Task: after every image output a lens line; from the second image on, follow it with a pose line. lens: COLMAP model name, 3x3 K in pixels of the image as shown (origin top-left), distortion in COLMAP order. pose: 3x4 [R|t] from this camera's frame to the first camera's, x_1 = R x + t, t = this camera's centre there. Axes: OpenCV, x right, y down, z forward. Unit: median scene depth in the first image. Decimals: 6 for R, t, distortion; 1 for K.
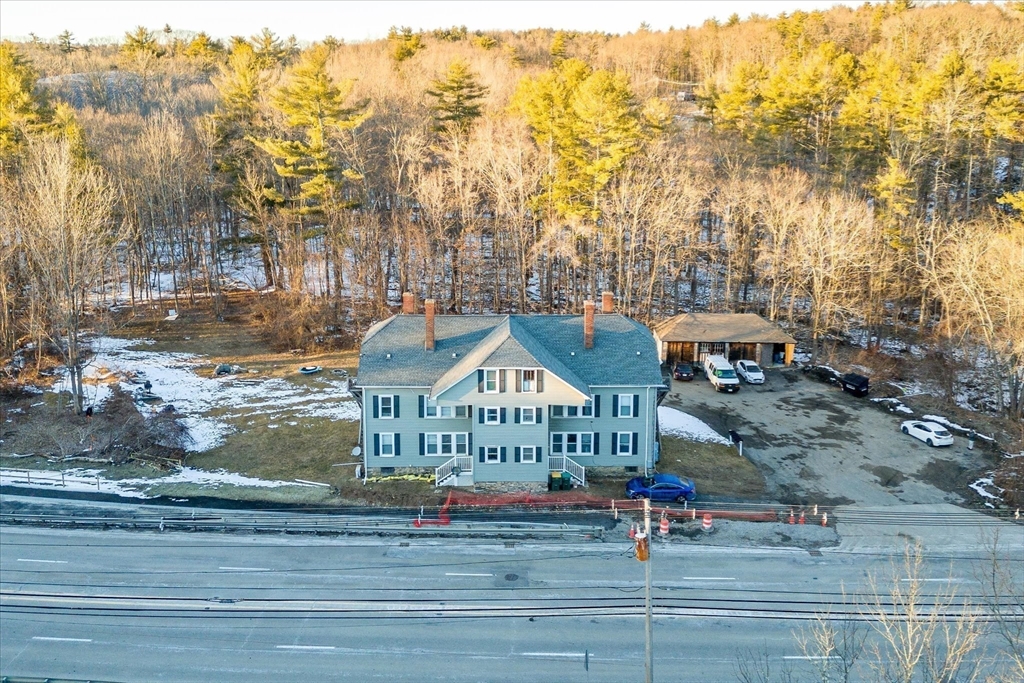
lens RADIAL K [[440.6, 0, 512.5], [0, 440.6, 337.0], [0, 0, 1]] dist [0.001395, 0.000301]
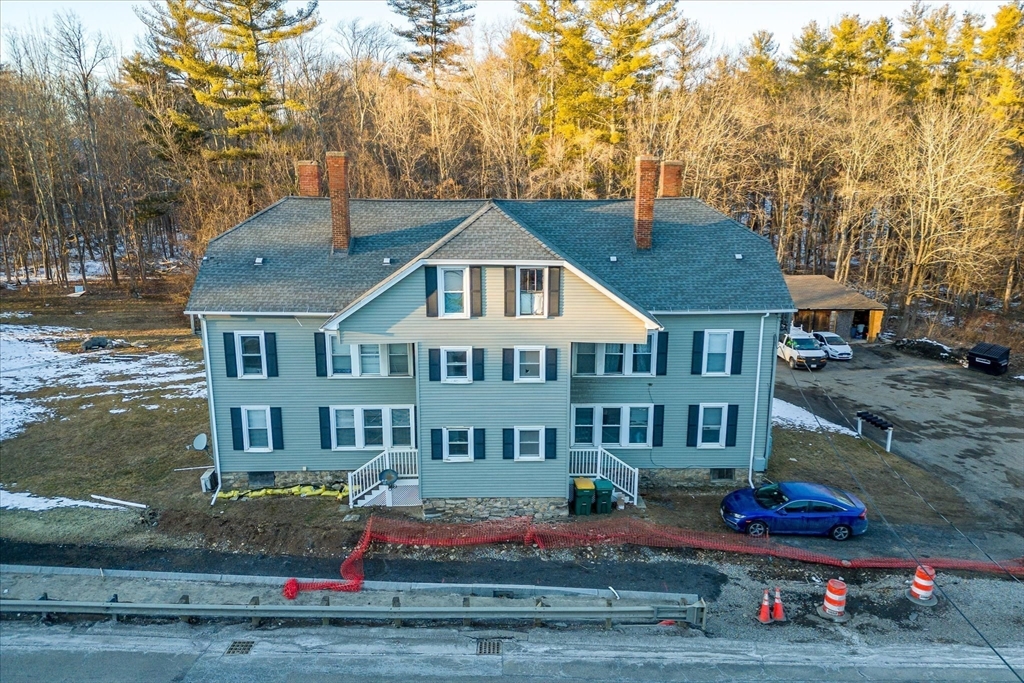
lens RADIAL K [[484.3, 0, 509.5], [0, 484.3, 366.3], [0, 0, 1]] dist [0.003861, -0.000733]
pose [[0.999924, -0.001125, 0.012314, 0.005964], [0.000397, 0.998262, 0.058935, 0.138355], [-0.012359, -0.058926, 0.998186, 0.434409]]
